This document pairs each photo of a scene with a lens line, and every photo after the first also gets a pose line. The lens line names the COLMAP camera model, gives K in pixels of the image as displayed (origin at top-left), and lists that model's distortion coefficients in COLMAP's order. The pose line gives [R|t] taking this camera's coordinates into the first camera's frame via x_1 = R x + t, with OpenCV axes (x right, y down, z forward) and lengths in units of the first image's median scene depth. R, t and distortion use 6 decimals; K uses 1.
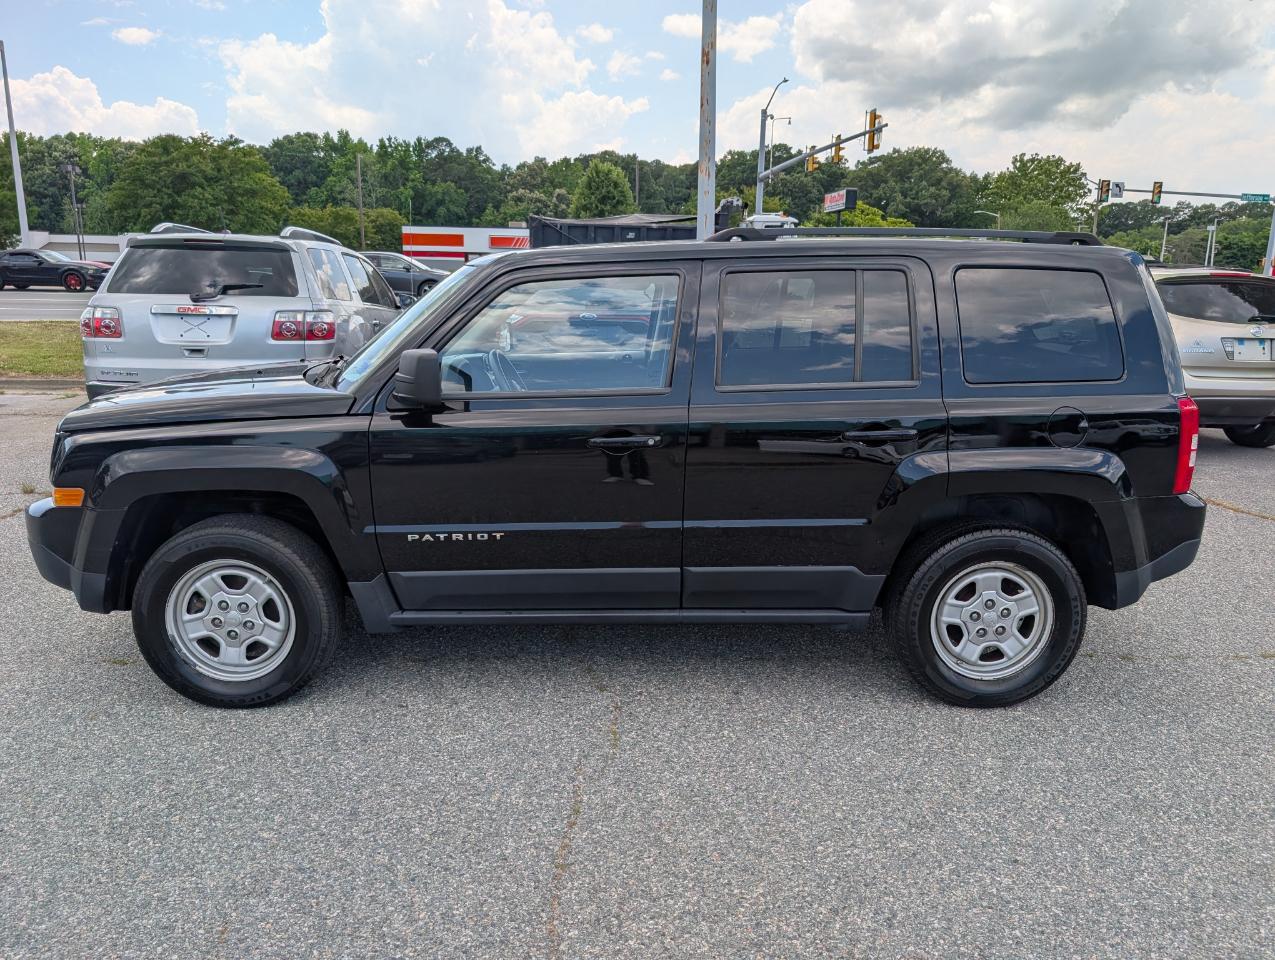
lens RADIAL K [[952.7, 0, 637.5], [0, 952.7, 480.0], [0, 0, 1]] dist [0.000325, 0.000539]
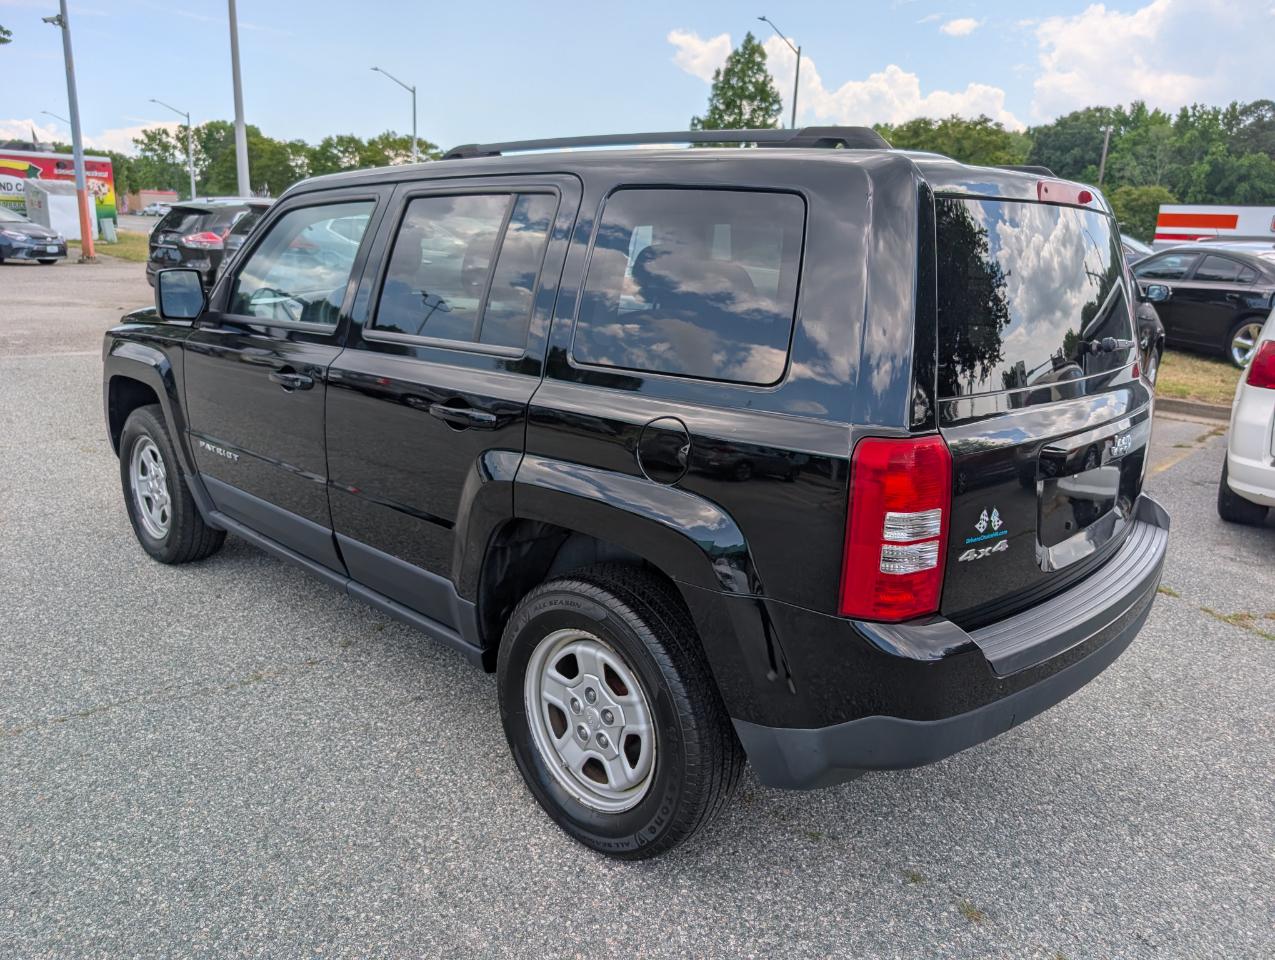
lens RADIAL K [[952.7, 0, 637.5], [0, 952.7, 480.0], [0, 0, 1]] dist [0.000325, 0.000539]
pose [[0.697226, 0.191738, -0.690733, 0.820626], [-0.181685, 0.979369, 0.088467, -0.082547], [0.693445, 0.063815, 0.717678, 0.527922]]
